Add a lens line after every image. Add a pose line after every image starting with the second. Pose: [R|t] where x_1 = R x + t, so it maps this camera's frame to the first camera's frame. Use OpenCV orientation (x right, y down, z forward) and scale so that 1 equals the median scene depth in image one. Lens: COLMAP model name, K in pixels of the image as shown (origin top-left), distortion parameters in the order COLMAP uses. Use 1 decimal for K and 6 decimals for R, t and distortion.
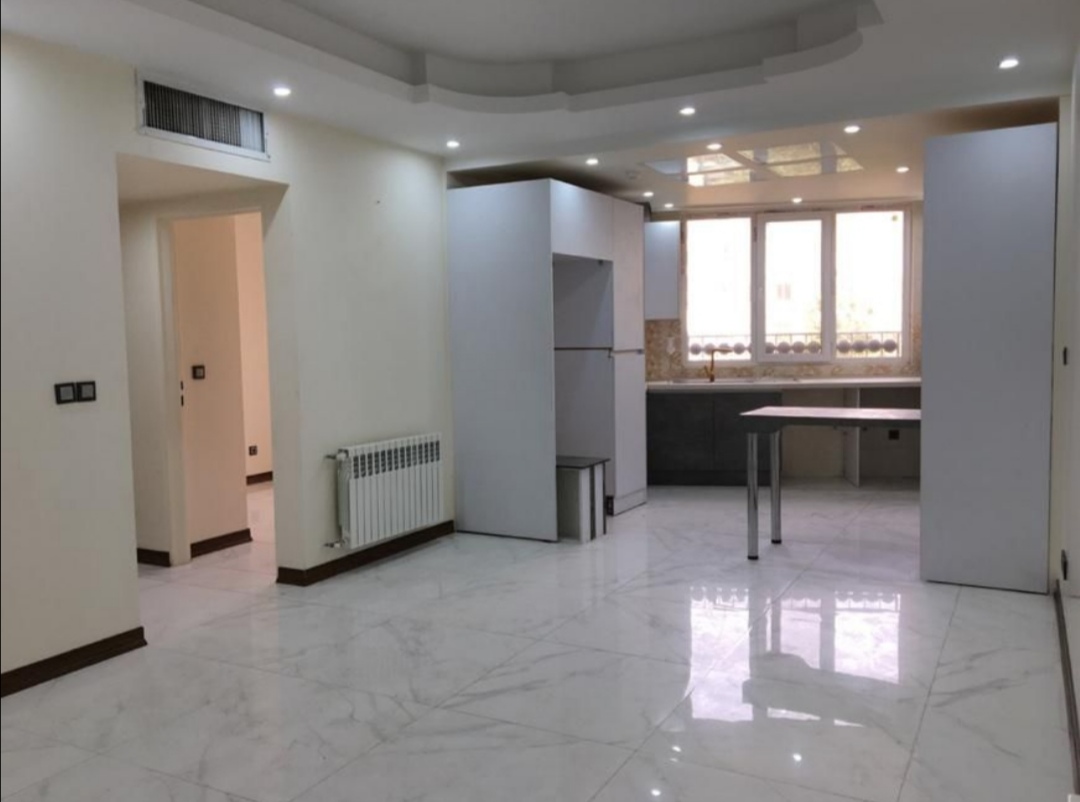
lens RADIAL K [[875.1, 0, 540.0], [0, 875.1, 401.0], [0, 0, 1]] dist [-0.003559, -0.003273]
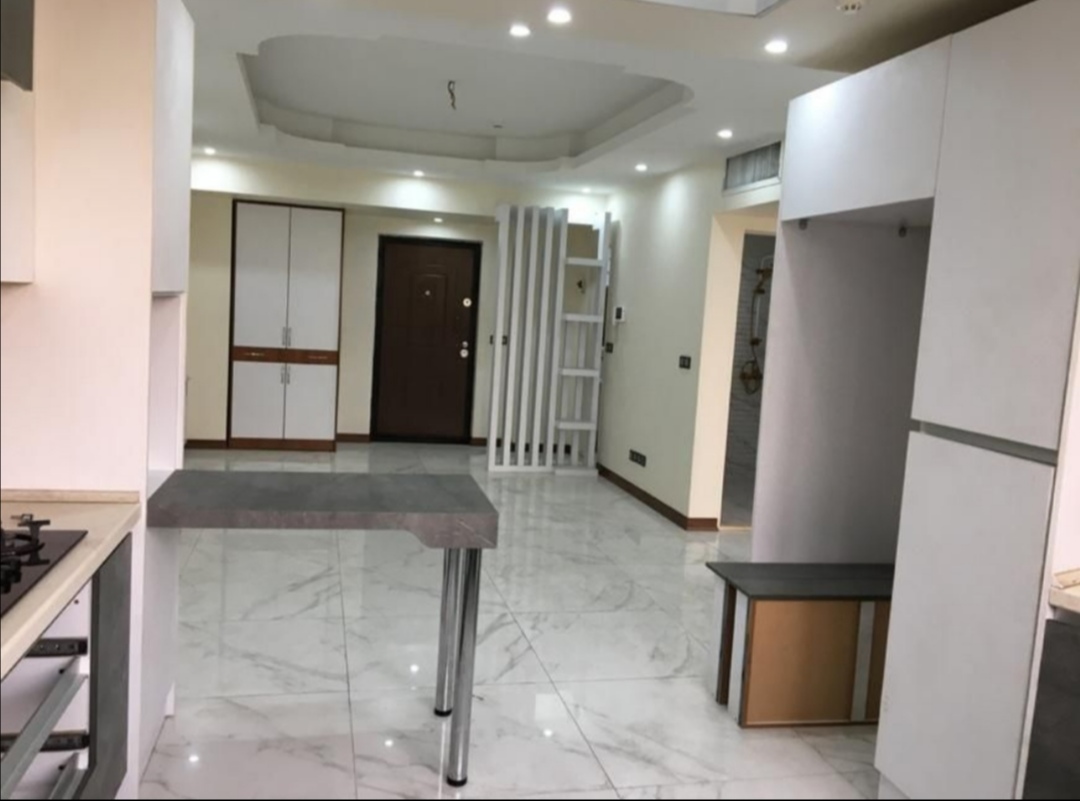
lens RADIAL K [[875.1, 0, 540.0], [0, 875.1, 400.5], [0, 0, 1]] dist [-0.003559, -0.003273]
pose [[-0.734650, 0.079667, -0.673753, 0.786842], [-0.069284, 0.979080, 0.191316, -0.228528], [0.674899, 0.187231, -0.713762, 1.888608]]
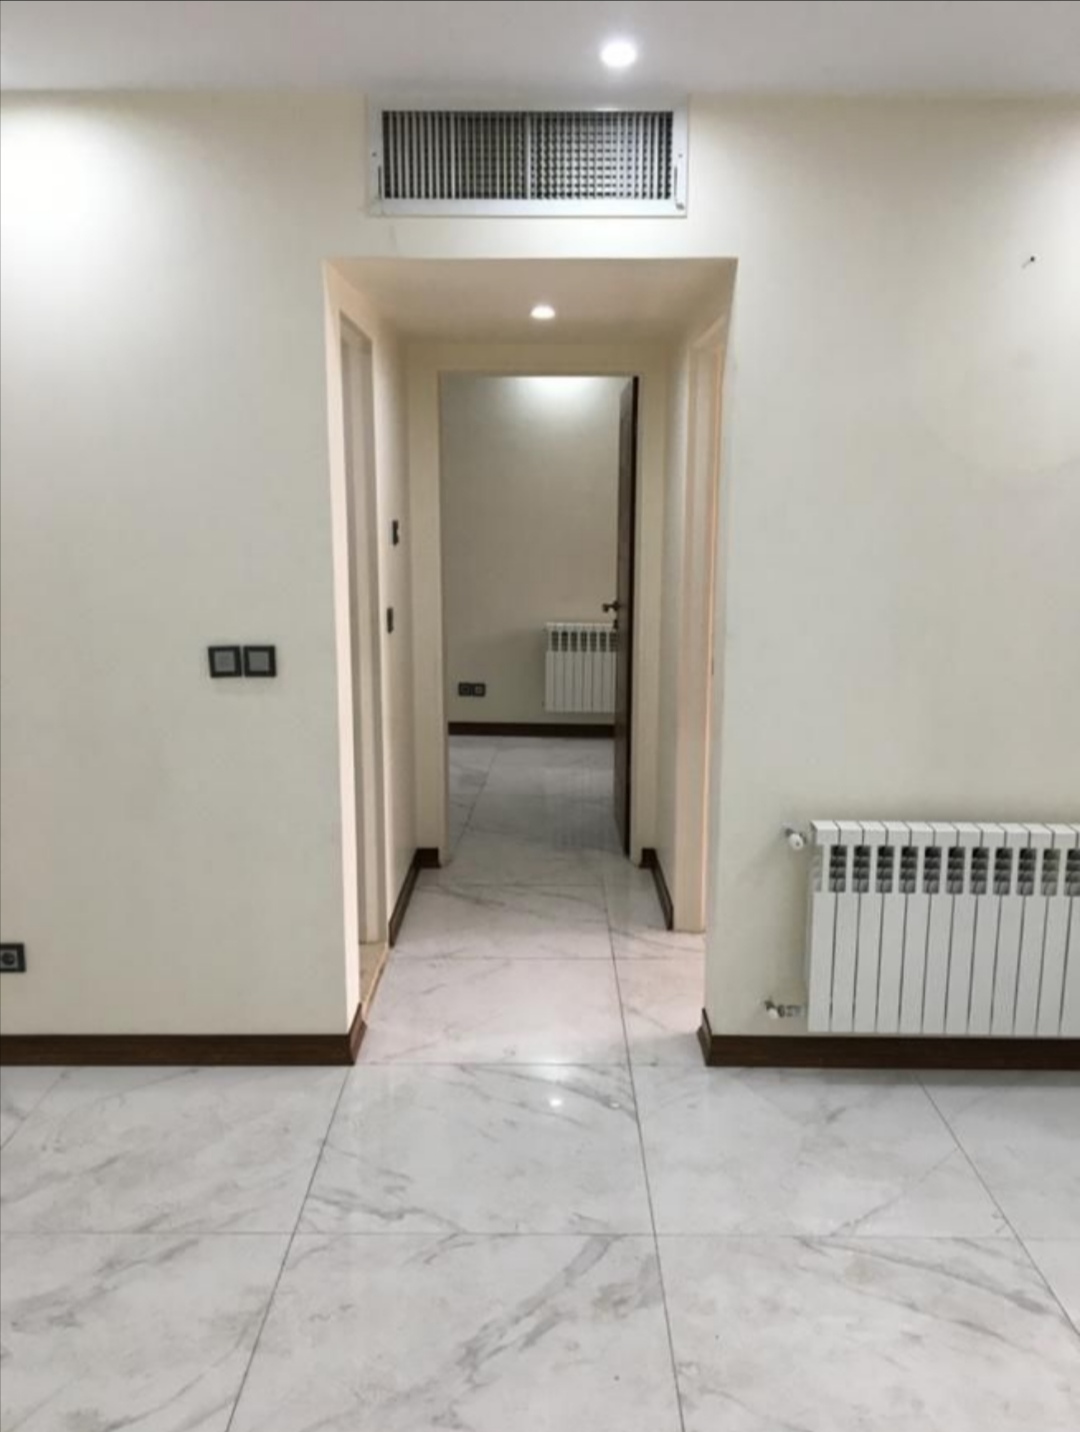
lens RADIAL K [[1129.5, 0, 540.5], [0, 1129.5, 738.1], [0, 0, 1]] dist [0.033935, -0.005056]
pose [[0.481322, 0.172674, -0.859368, 0.276979], [-0.081220, 0.984973, 0.152421, -0.090333], [0.872773, -0.003566, 0.488113, 0.709416]]
